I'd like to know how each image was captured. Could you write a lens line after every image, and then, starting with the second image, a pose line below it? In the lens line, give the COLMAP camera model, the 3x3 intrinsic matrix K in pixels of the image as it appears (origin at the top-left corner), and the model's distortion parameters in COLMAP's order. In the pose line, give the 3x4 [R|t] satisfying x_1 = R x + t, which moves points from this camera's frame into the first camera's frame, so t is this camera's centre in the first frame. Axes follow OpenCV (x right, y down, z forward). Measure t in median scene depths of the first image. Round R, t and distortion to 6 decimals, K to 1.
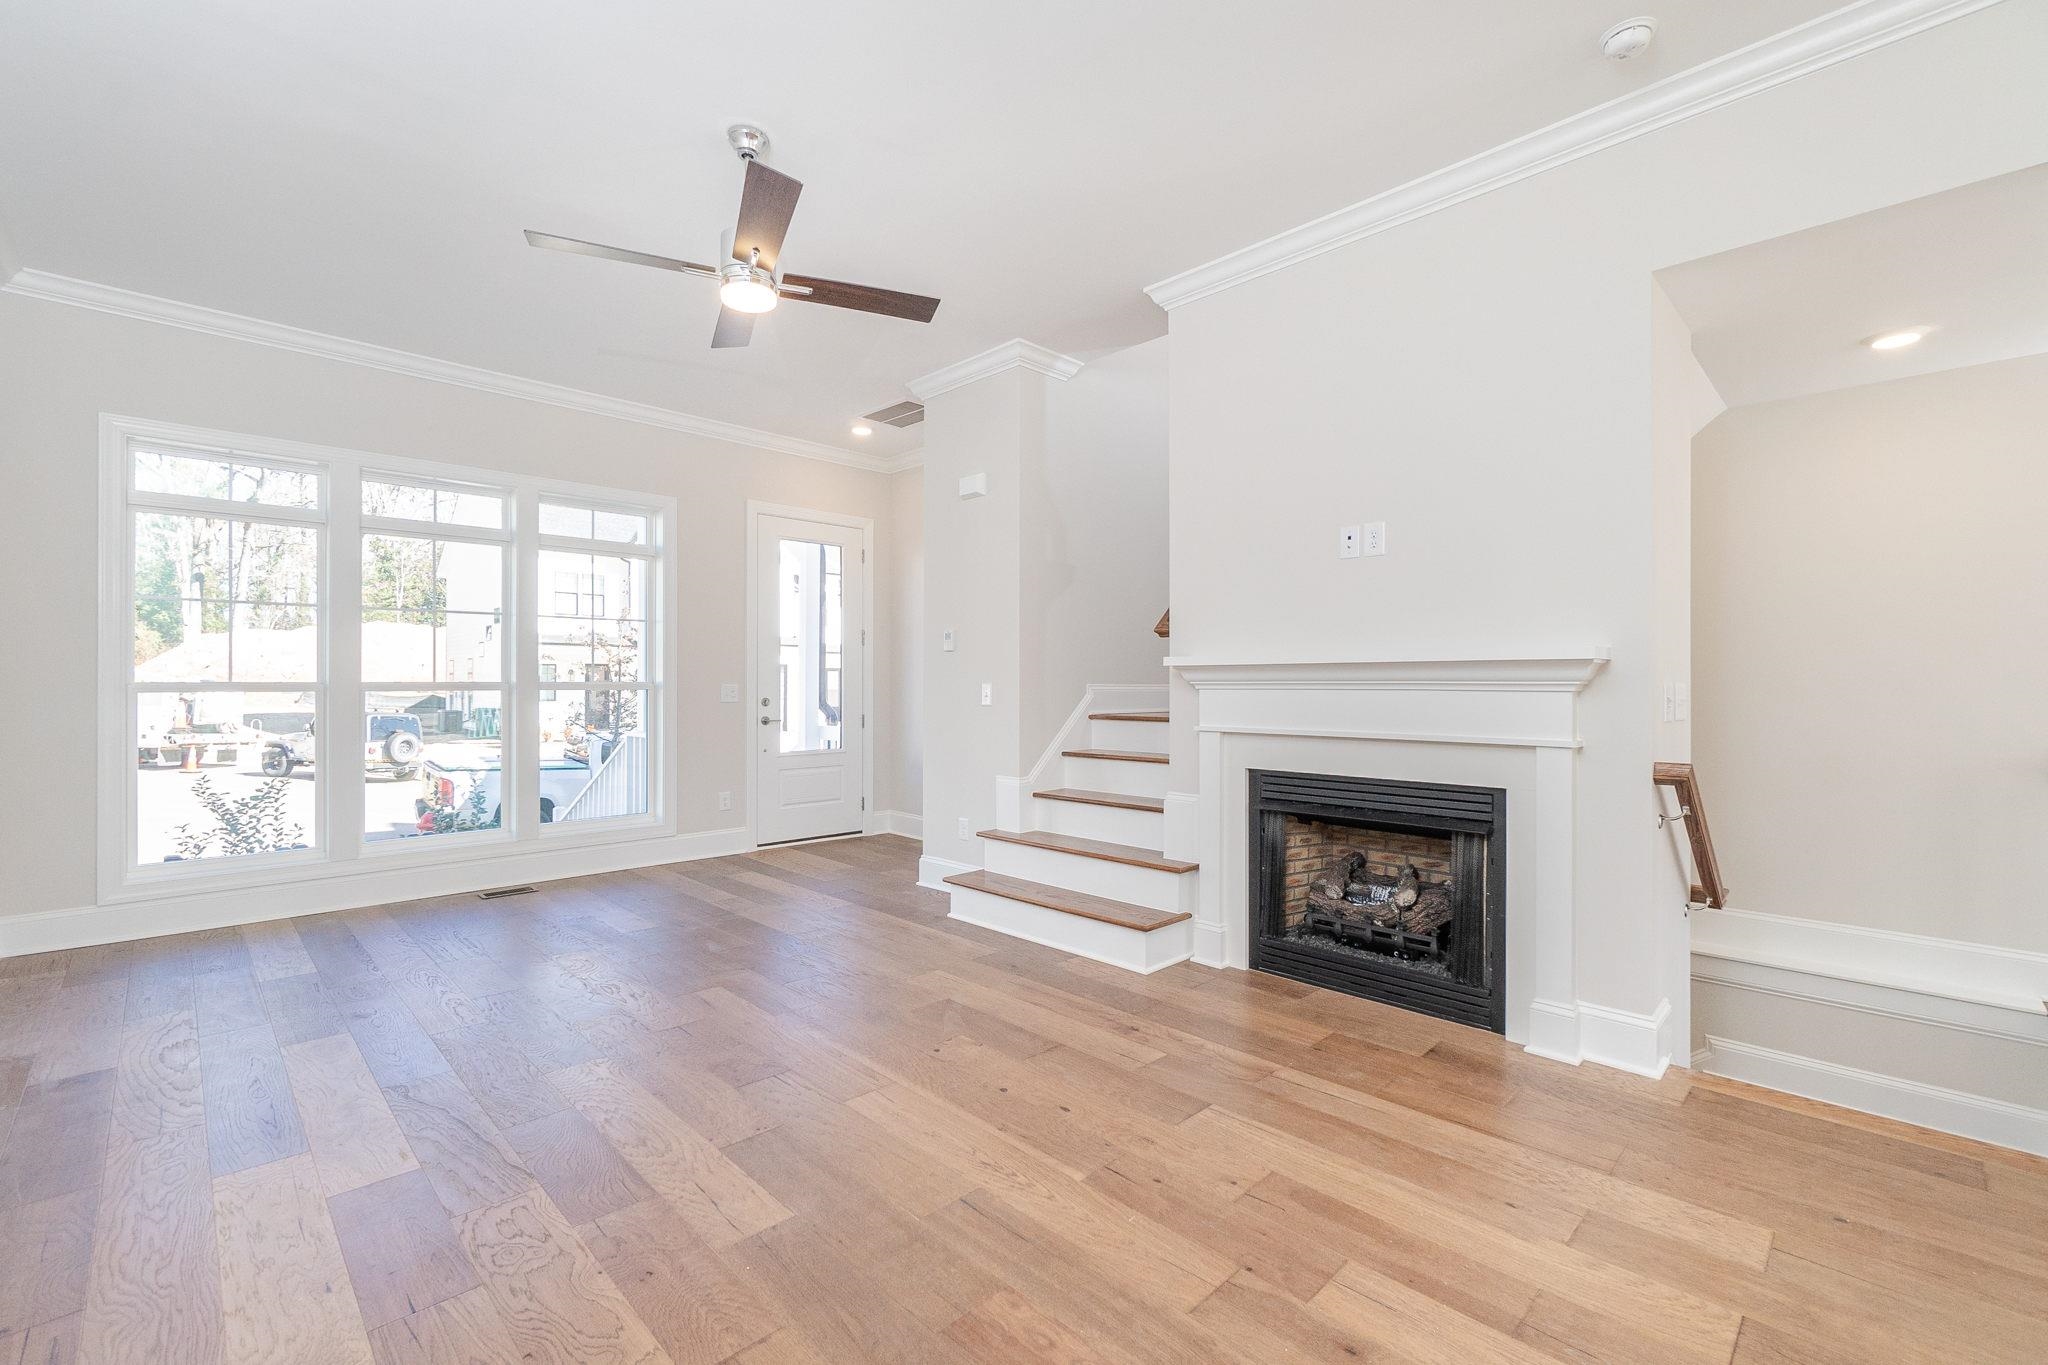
lens RADIAL K [[882.2, 0, 1027.6], [0, 882.2, 686.5], [0, 0, 1]] dist [-0.008109, 0.001906]
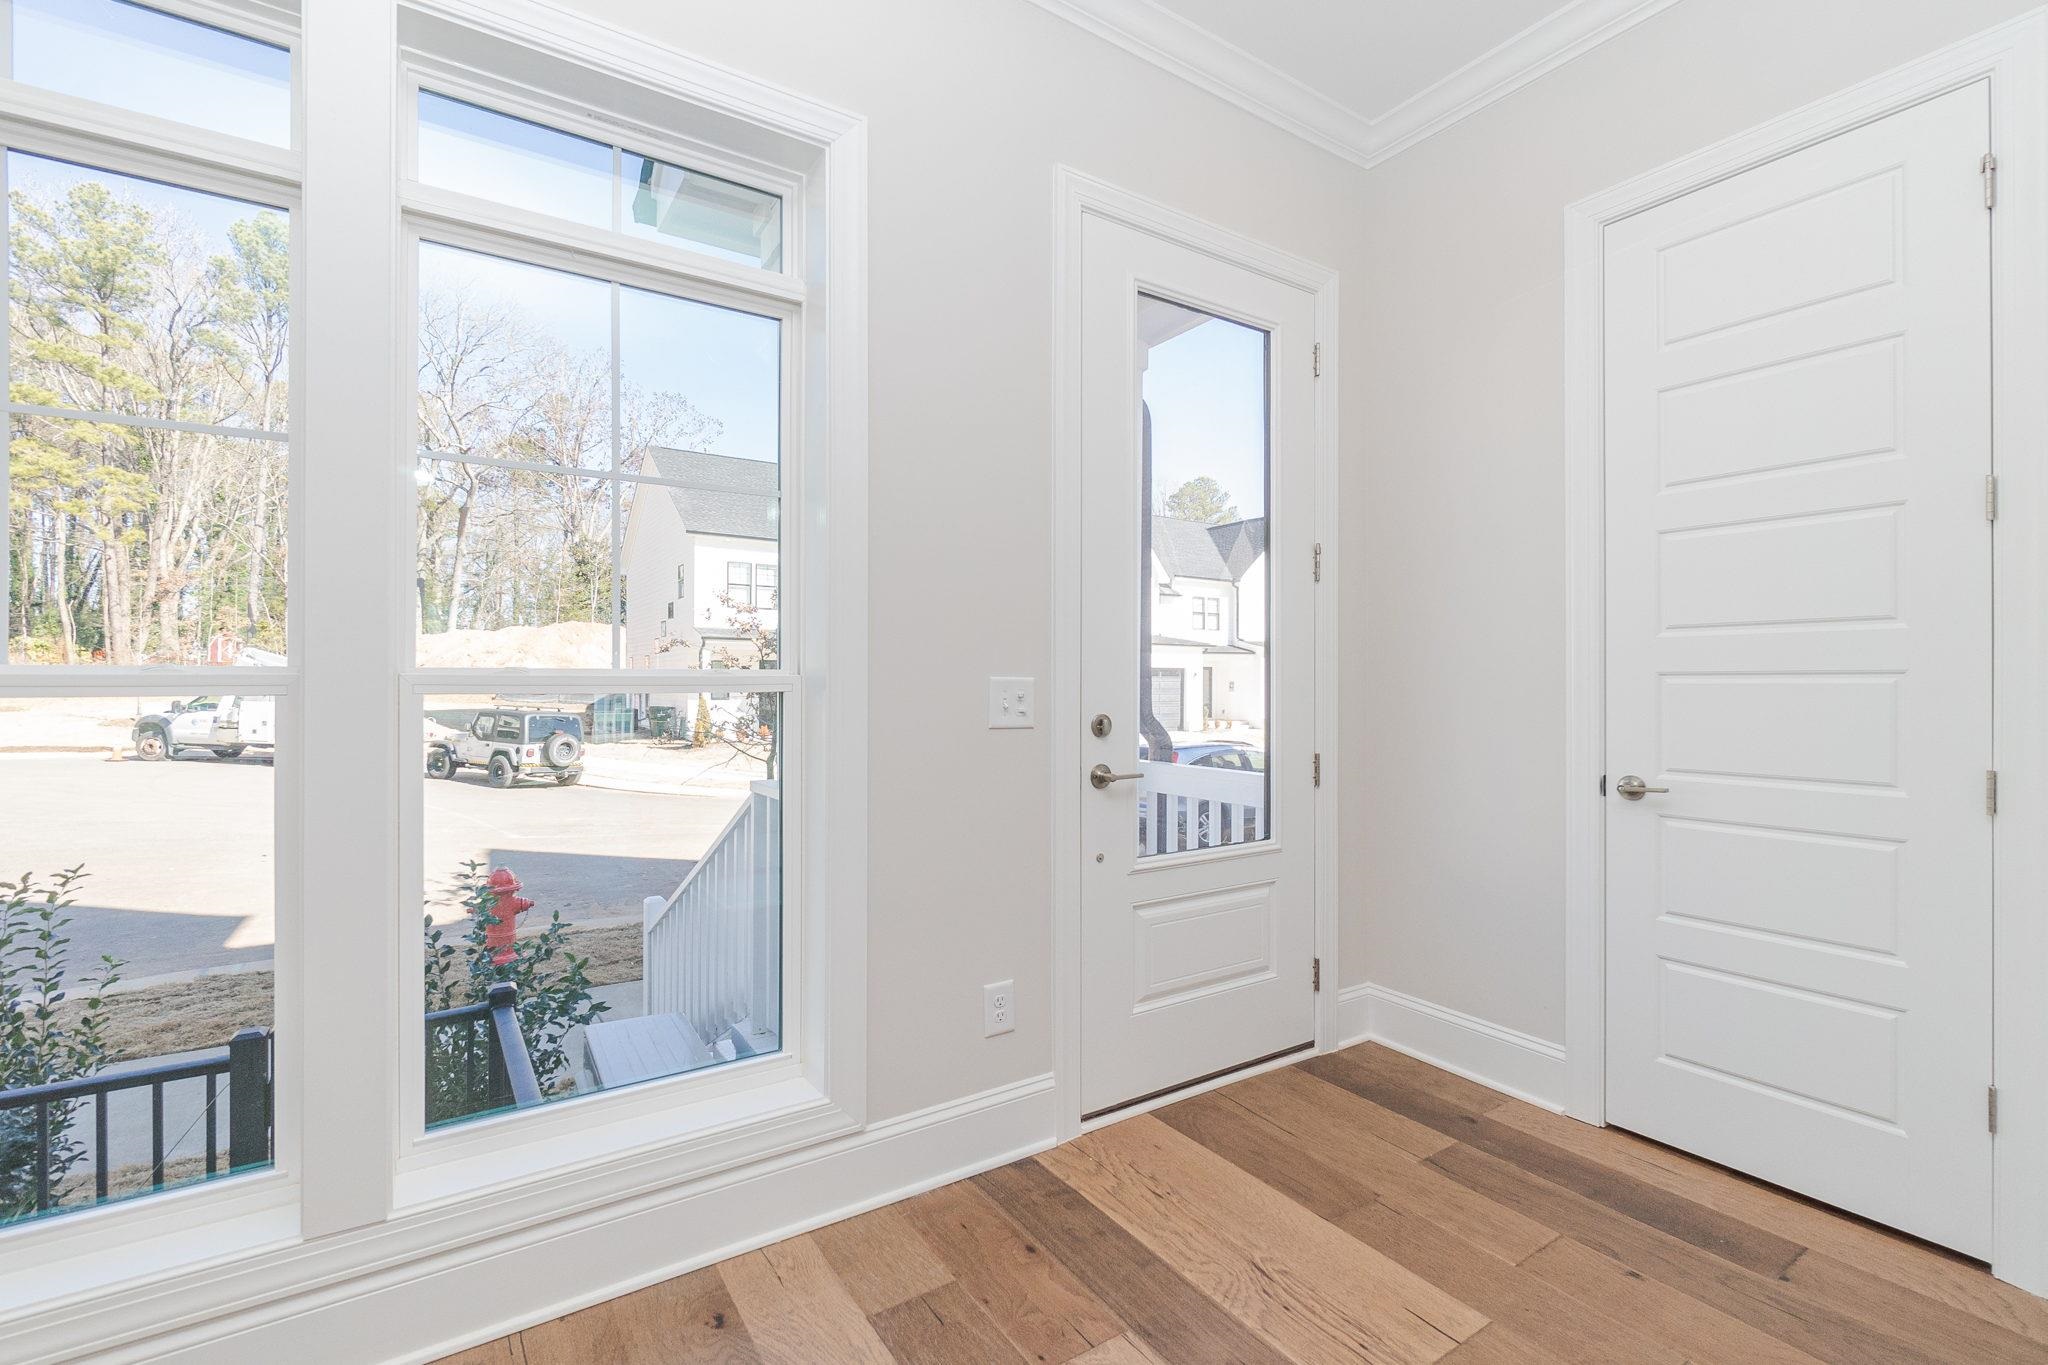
lens RADIAL K [[866.0, 0, 1020.9], [0, 866.0, 668.8], [0, 0, 1]] dist [0.002929, 0.000221]
pose [[0.984546, 0.000775, -0.175126, -0.438959], [-0.004238, 0.999803, -0.019400, 0.001011], [0.175077, 0.019842, 0.984355, 1.042834]]
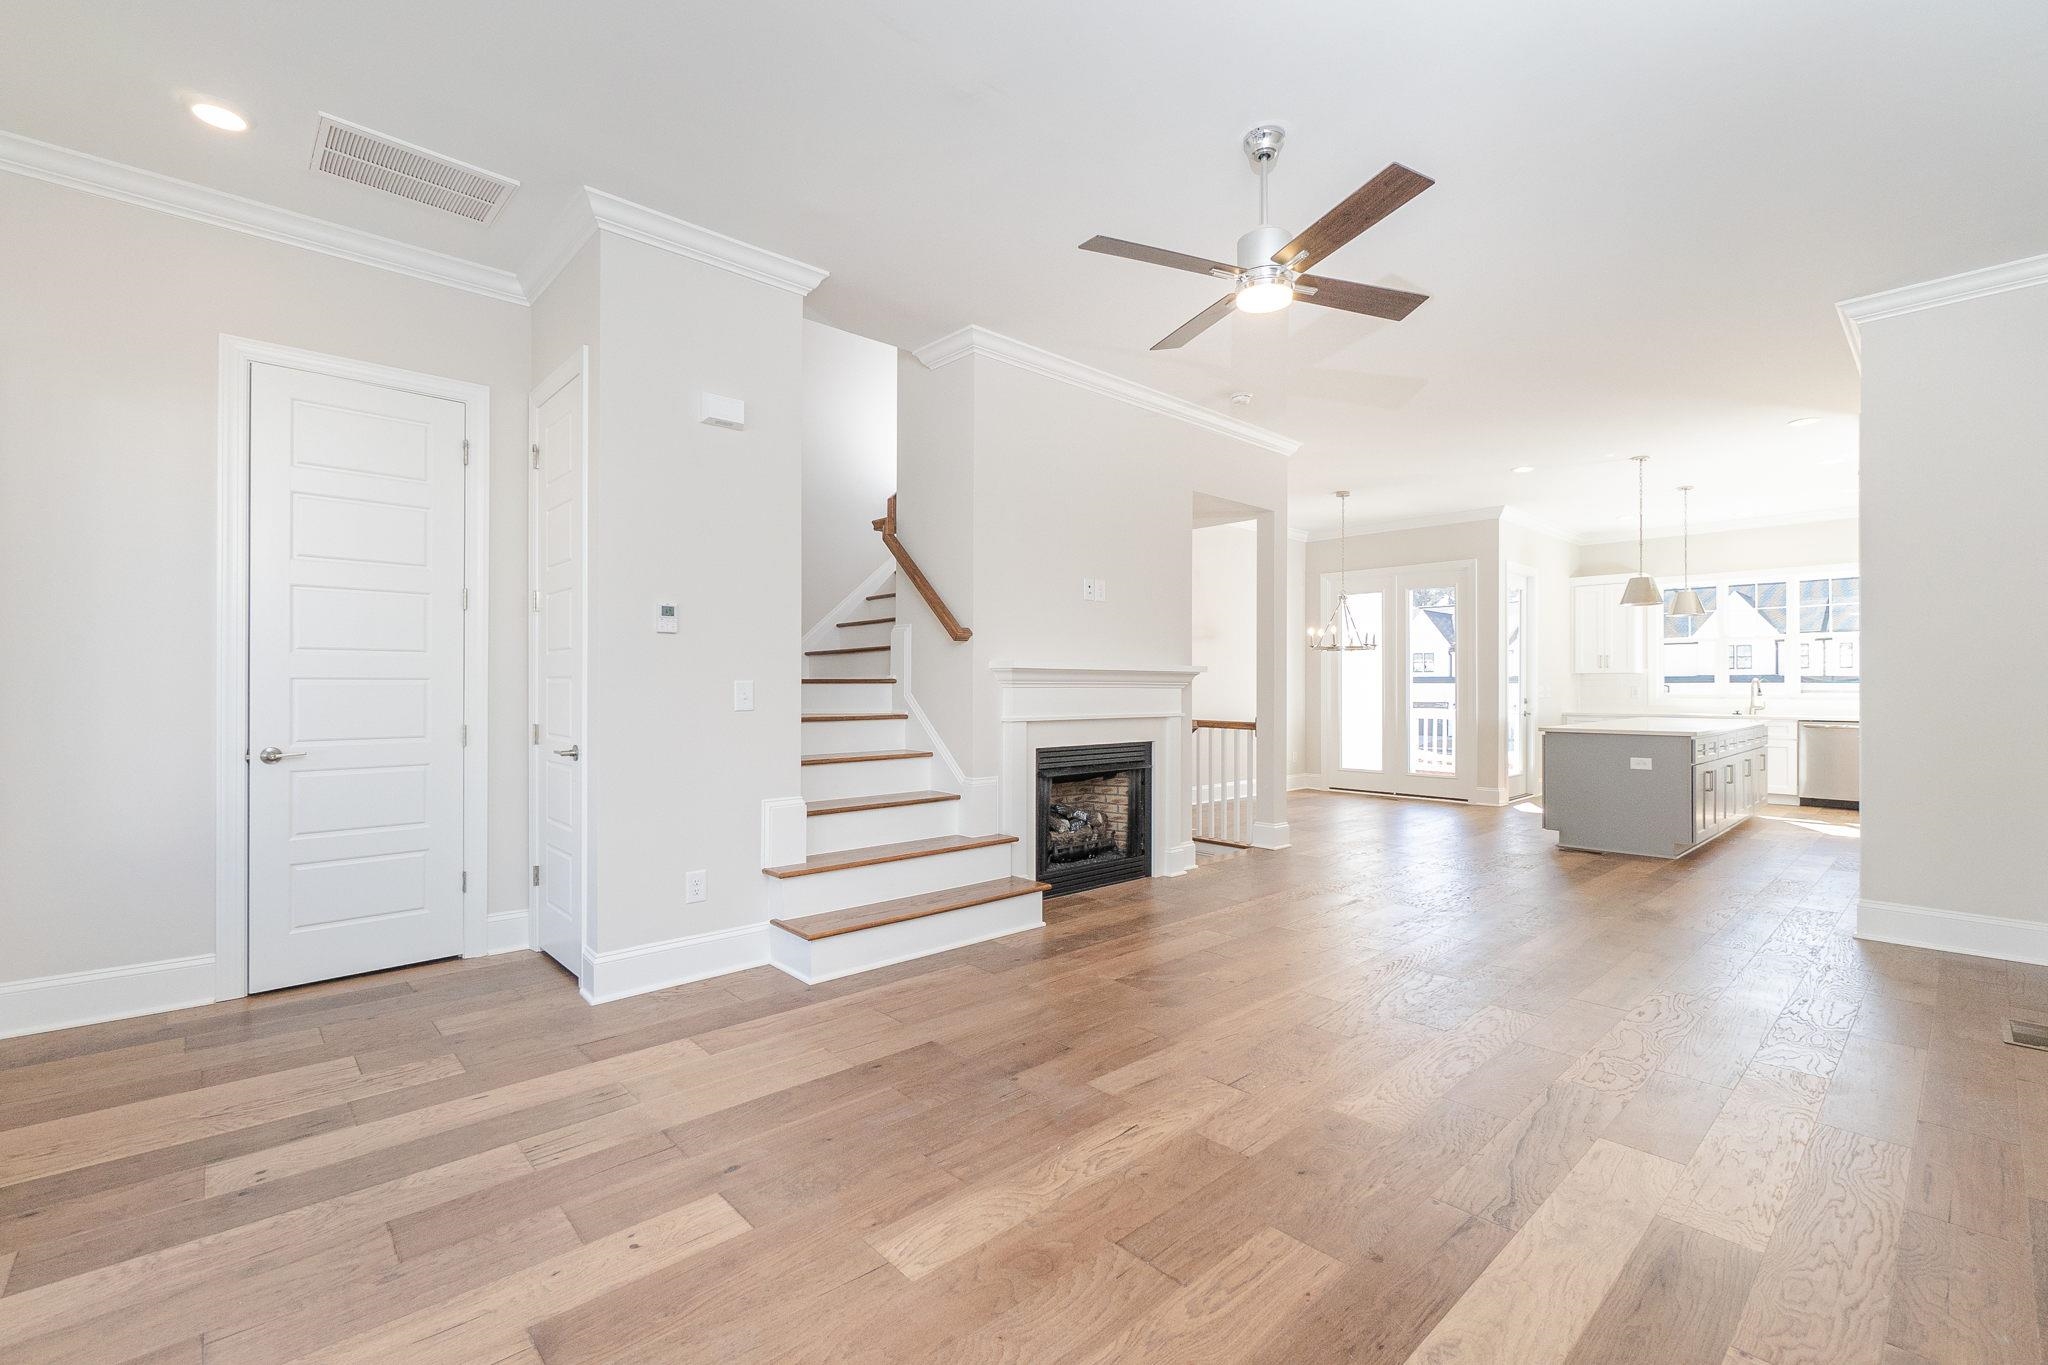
lens RADIAL K [[882.2, 0, 1011.3], [0, 882.2, 671.2], [0, 0, 1]] dist [-0.008109, 0.001906]
pose [[0.041050, 0.014671, 0.999049, -0.996532], [-0.001995, 0.999891, -0.014601, -0.001391], [-0.999155, -0.001394, 0.041075, 0.927309]]
